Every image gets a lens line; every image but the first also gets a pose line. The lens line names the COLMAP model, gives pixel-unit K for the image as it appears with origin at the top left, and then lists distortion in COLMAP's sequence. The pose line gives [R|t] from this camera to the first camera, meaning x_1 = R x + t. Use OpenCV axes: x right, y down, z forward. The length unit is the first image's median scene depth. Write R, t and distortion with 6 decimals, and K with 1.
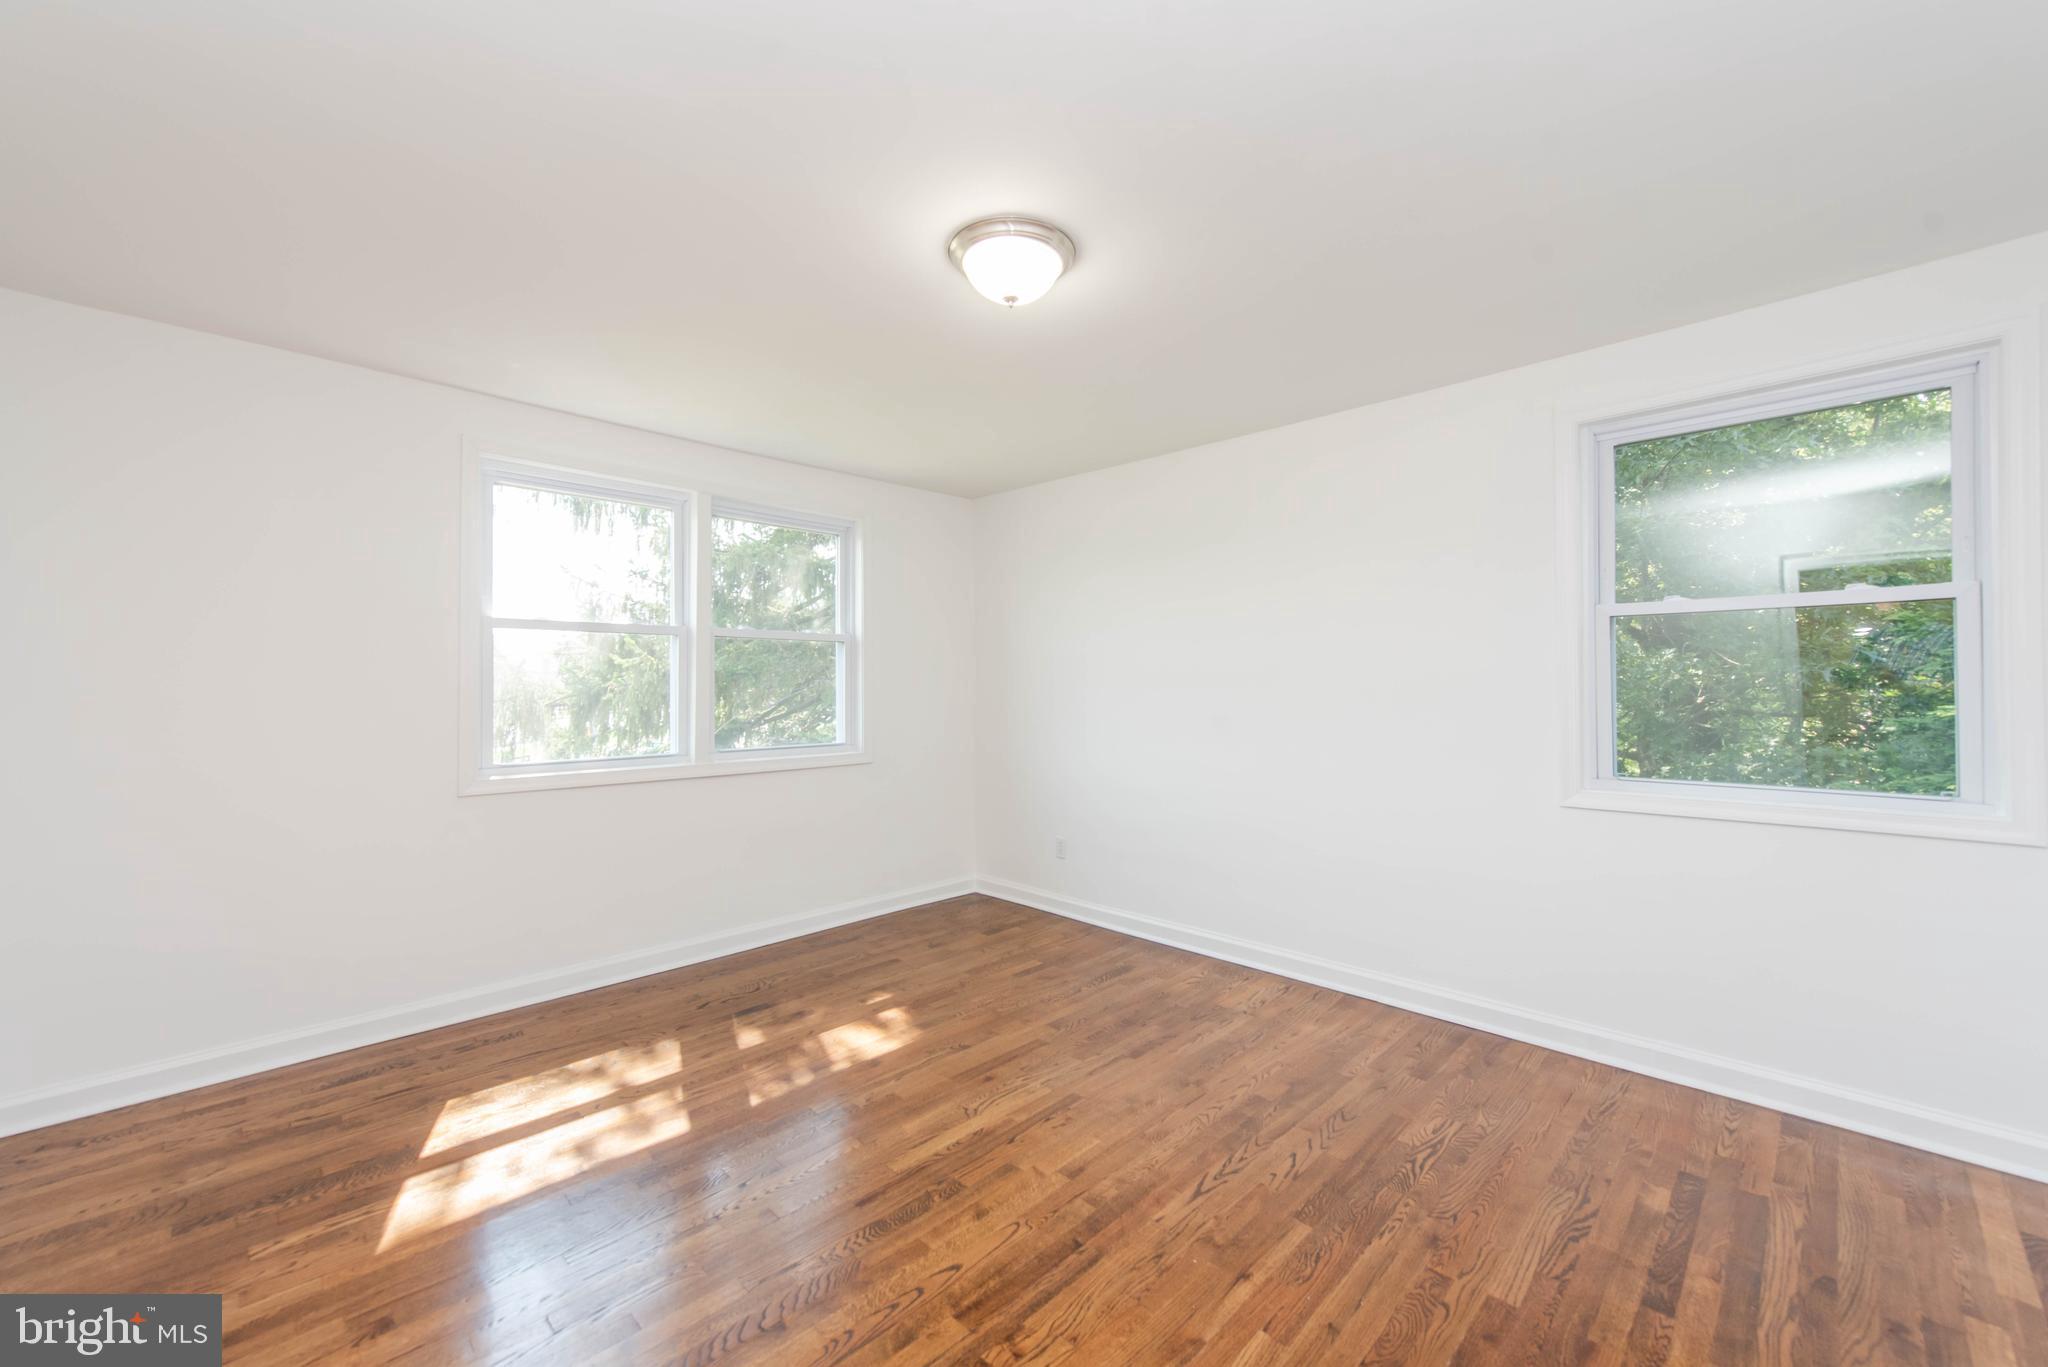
lens RADIAL K [[854.2, 0, 1008.7], [0, 854.2, 680.5], [0, 0, 1]] dist [0.014207, 0.000196]
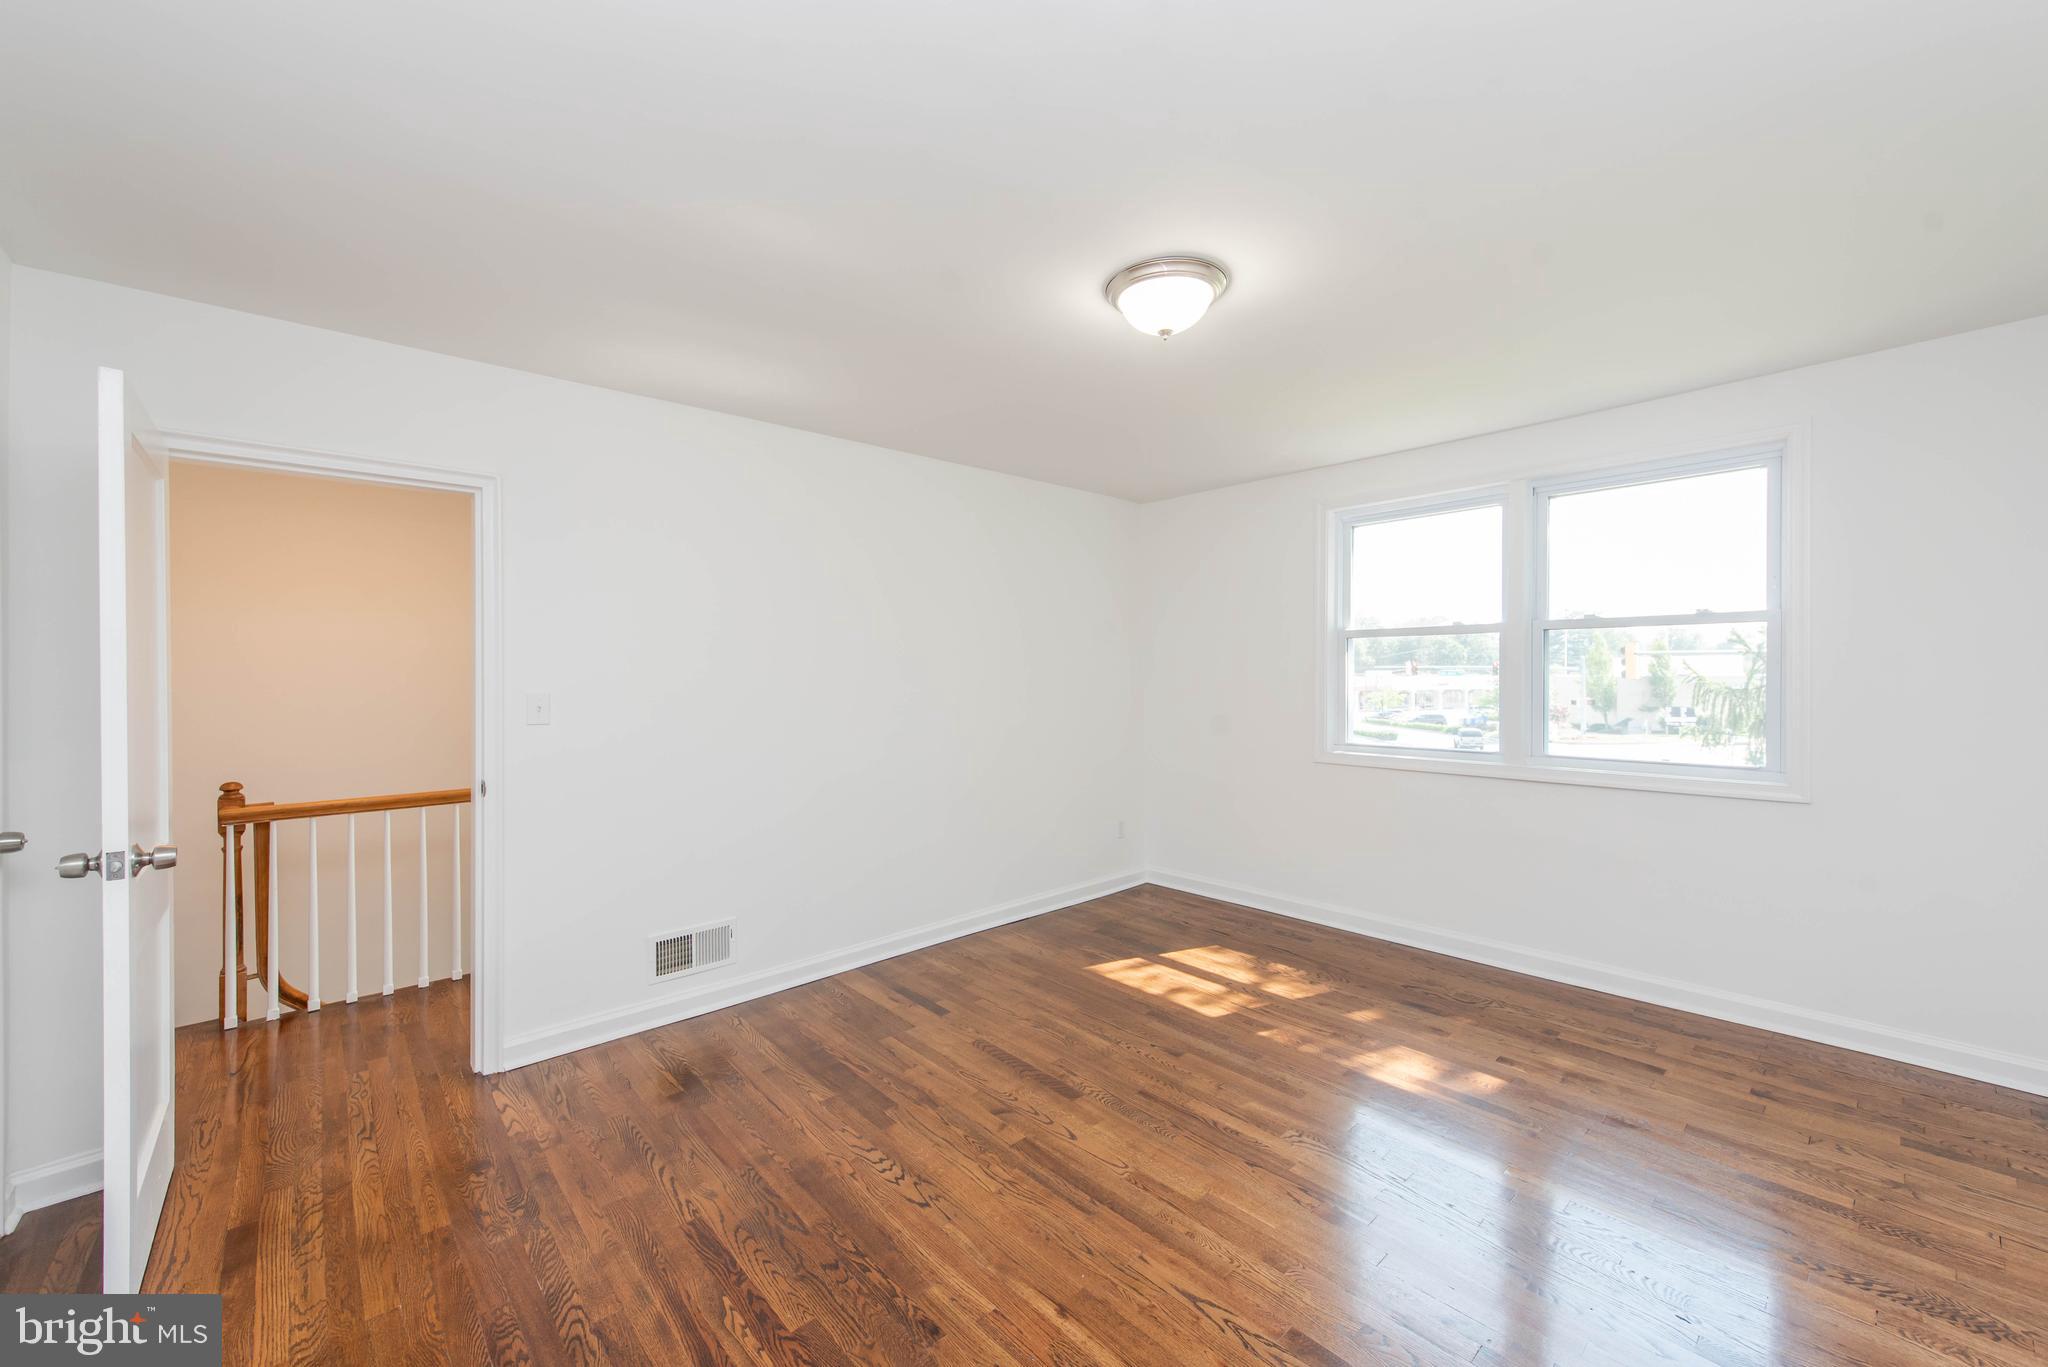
lens RADIAL K [[796.9, 0, 1038.3], [0, 796.9, 674.3], [0, 0, 1]] dist [0.010565, -0.002097]
pose [[-0.058280, 0.004335, -0.998291, 0.859596], [0.012849, 0.999911, 0.003592, -0.035430], [0.998218, -0.012617, -0.058331, 0.741972]]
